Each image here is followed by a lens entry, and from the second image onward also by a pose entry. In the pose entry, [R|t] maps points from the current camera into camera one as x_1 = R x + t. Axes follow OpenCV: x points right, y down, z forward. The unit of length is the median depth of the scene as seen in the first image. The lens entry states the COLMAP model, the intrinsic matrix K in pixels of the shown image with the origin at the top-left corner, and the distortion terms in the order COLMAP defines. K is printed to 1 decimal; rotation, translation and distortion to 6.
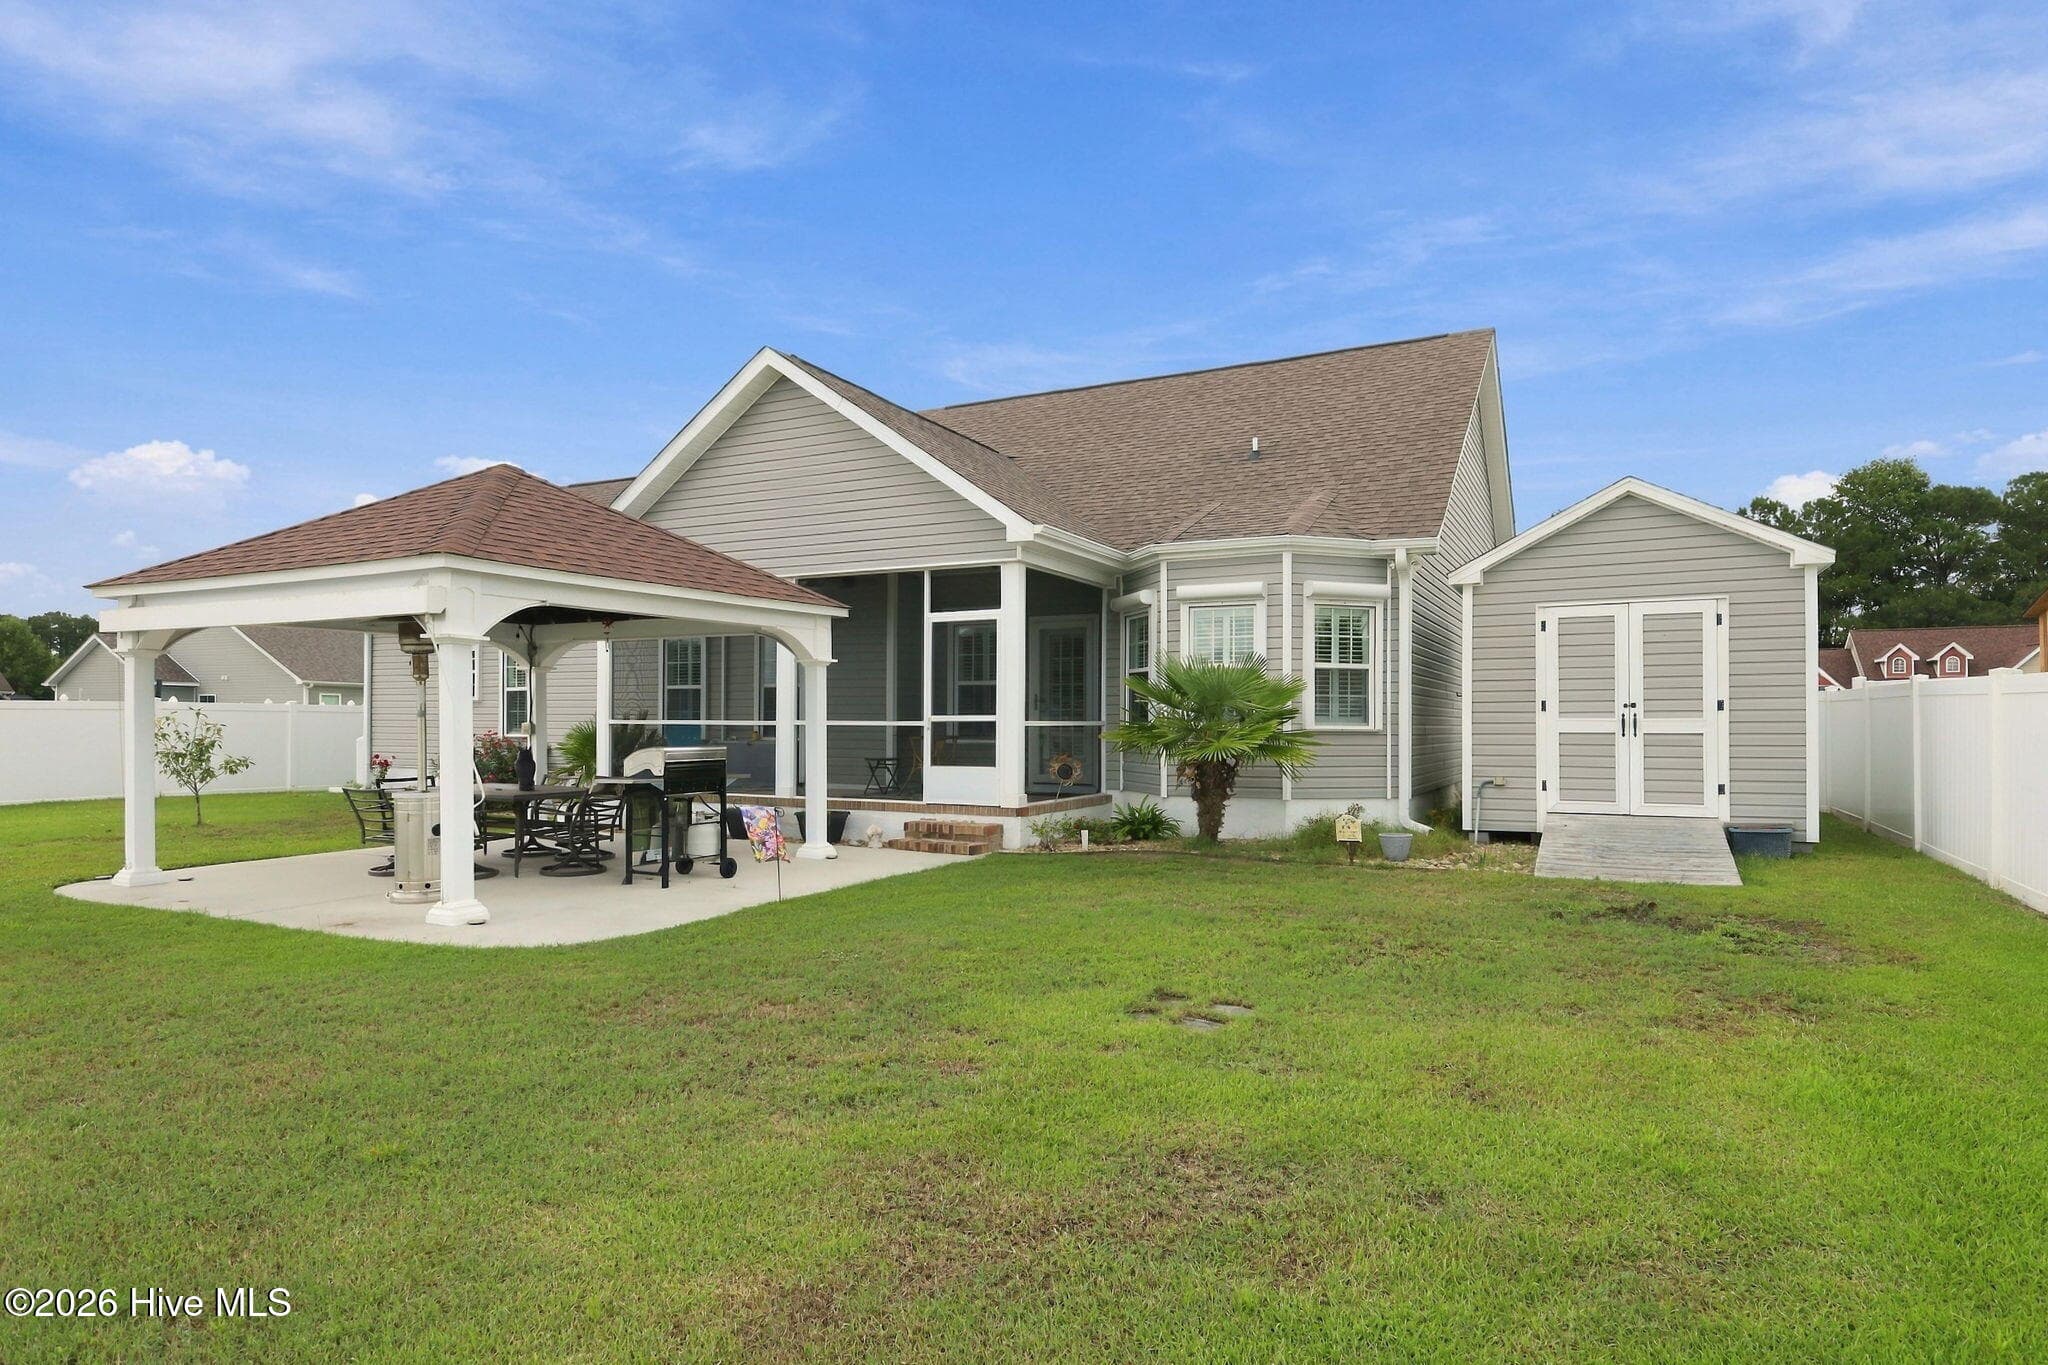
lens RADIAL K [[1115.5, 0, 1029.9], [0, 1115.5, 721.3], [0, 0, 1]] dist [0.049434, 0.000067]
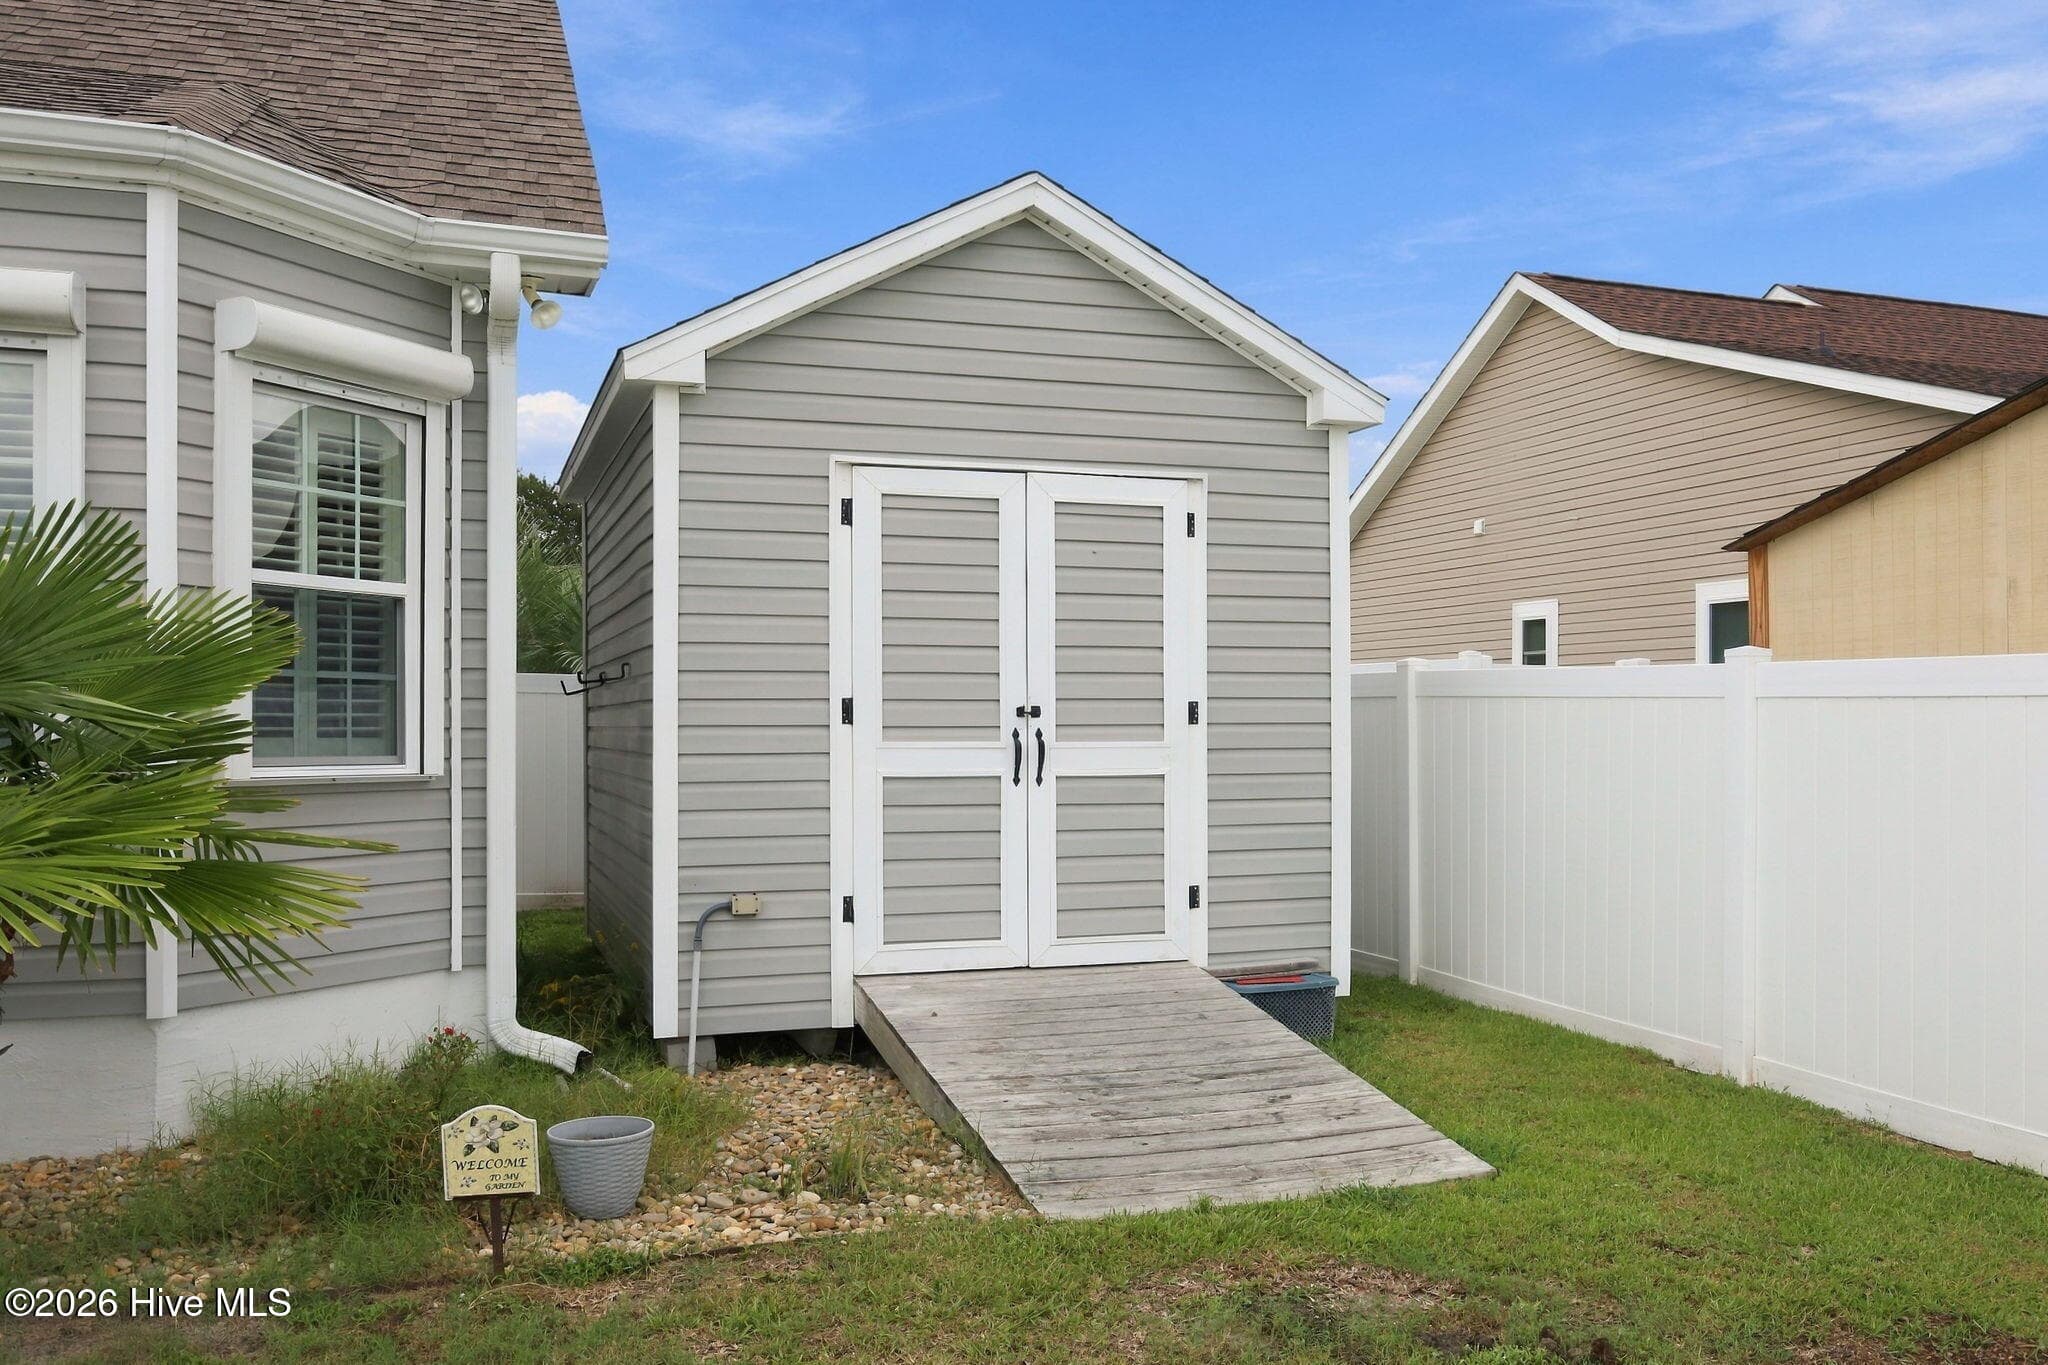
lens RADIAL K [[1713.8, 0, 1024.2], [0, 1713.8, 739.5], [0, 0, 1]] dist [0.001726, -0.004081]
pose [[0.687292, -0.005826, 0.726358, 0.056472], [-0.001049, 0.999959, 0.009012, -0.009055], [-0.726381, -0.006956, 0.687257, 0.536282]]
